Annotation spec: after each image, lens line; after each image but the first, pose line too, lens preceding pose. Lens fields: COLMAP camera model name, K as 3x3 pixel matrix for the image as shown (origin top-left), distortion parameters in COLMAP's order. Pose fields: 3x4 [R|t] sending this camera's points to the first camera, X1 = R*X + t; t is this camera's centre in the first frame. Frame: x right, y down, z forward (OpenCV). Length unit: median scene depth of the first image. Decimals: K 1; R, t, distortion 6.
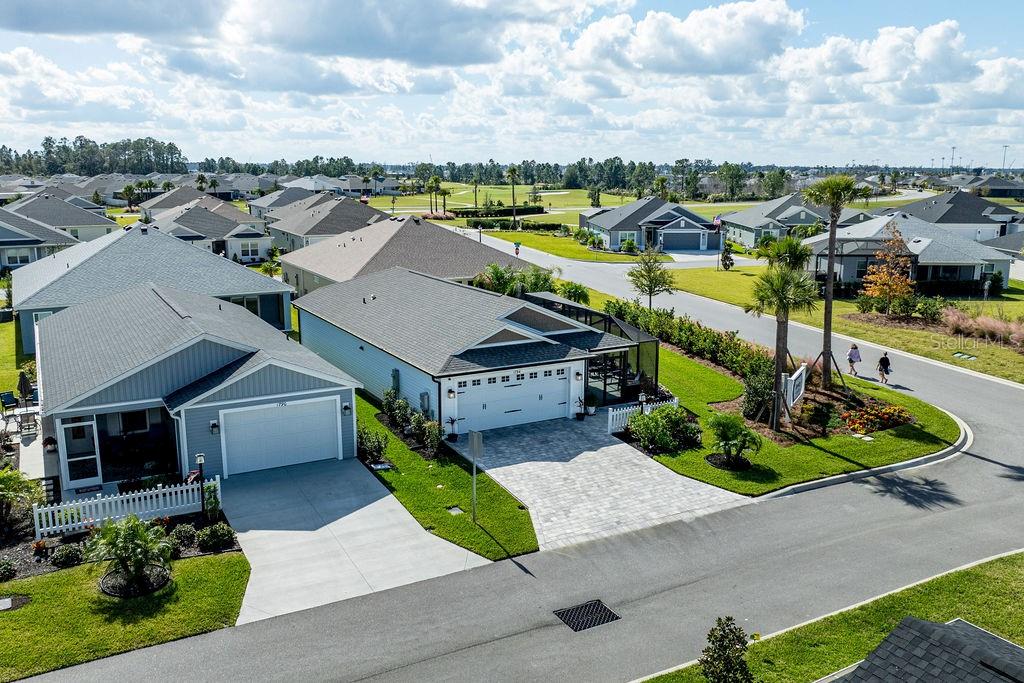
lens RADIAL K [[849.4, 0, 523.8], [0, 849.4, 343.8], [0, 0, 1]] dist [-0.012919, -0.012306]
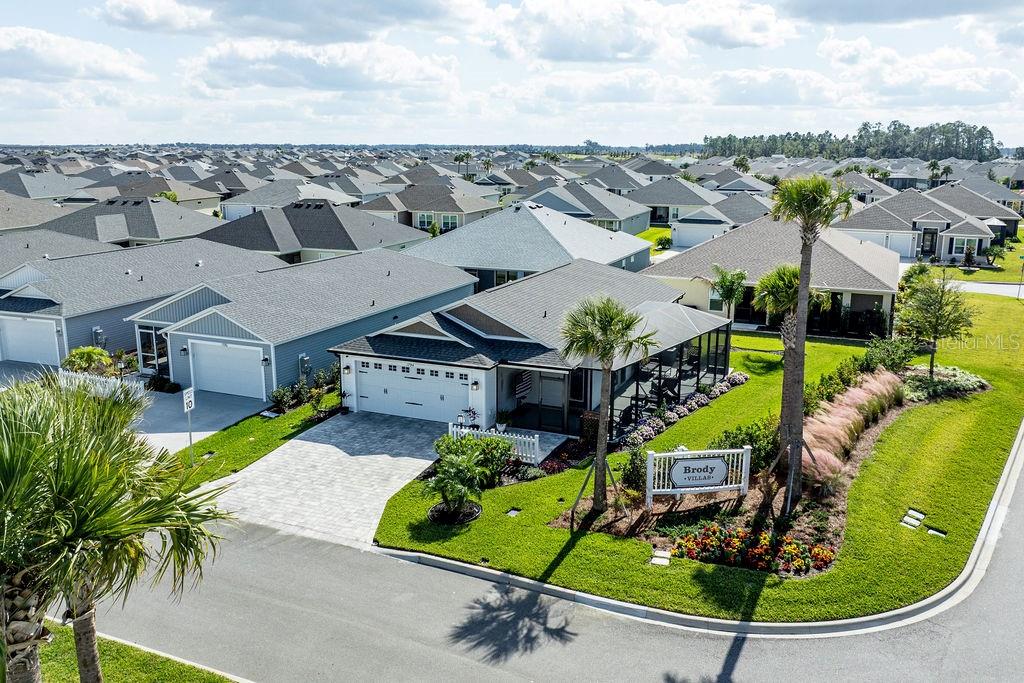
lens RADIAL K [[849.4, 0, 523.8], [0, 849.4, 343.8], [0, 0, 1]] dist [-0.012919, -0.012306]
pose [[0.608513, 0.177235, -0.773499, 0.839961], [-0.162524, 0.981912, 0.097132, -0.110001], [0.776723, 0.066606, 0.626311, 0.472439]]
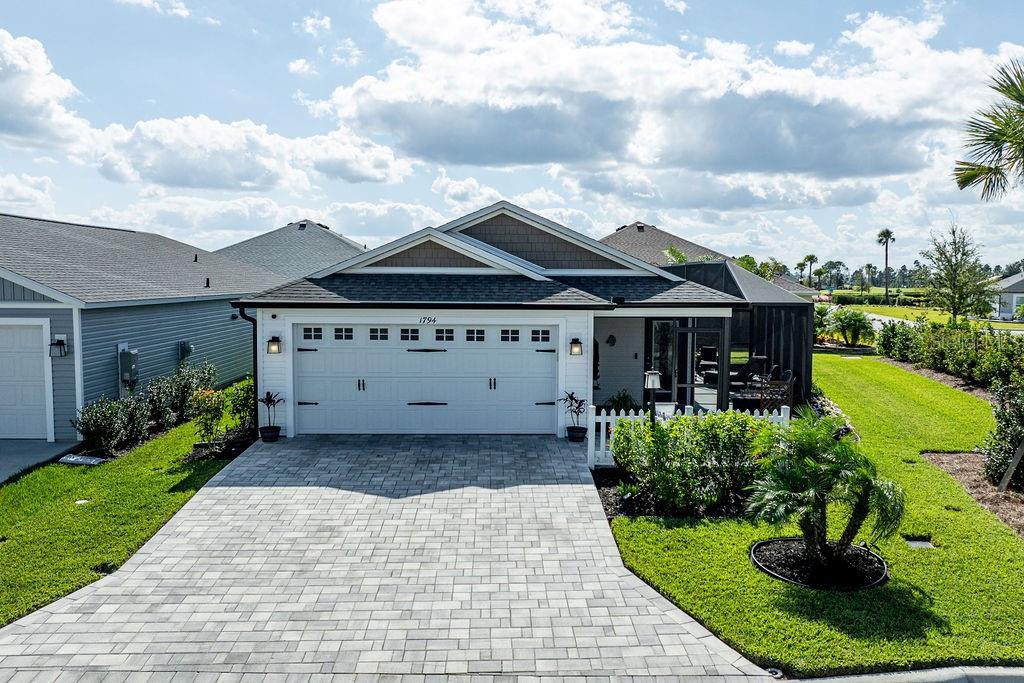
lens RADIAL K [[849.4, 0, 523.8], [0, 849.4, 343.8], [0, 0, 1]] dist [-0.012919, -0.012306]
pose [[0.883942, 0.035002, -0.466284, 0.269154], [-0.095740, 0.989616, -0.107211, 0.093494], [0.457690, 0.139410, 0.878114, 0.593240]]
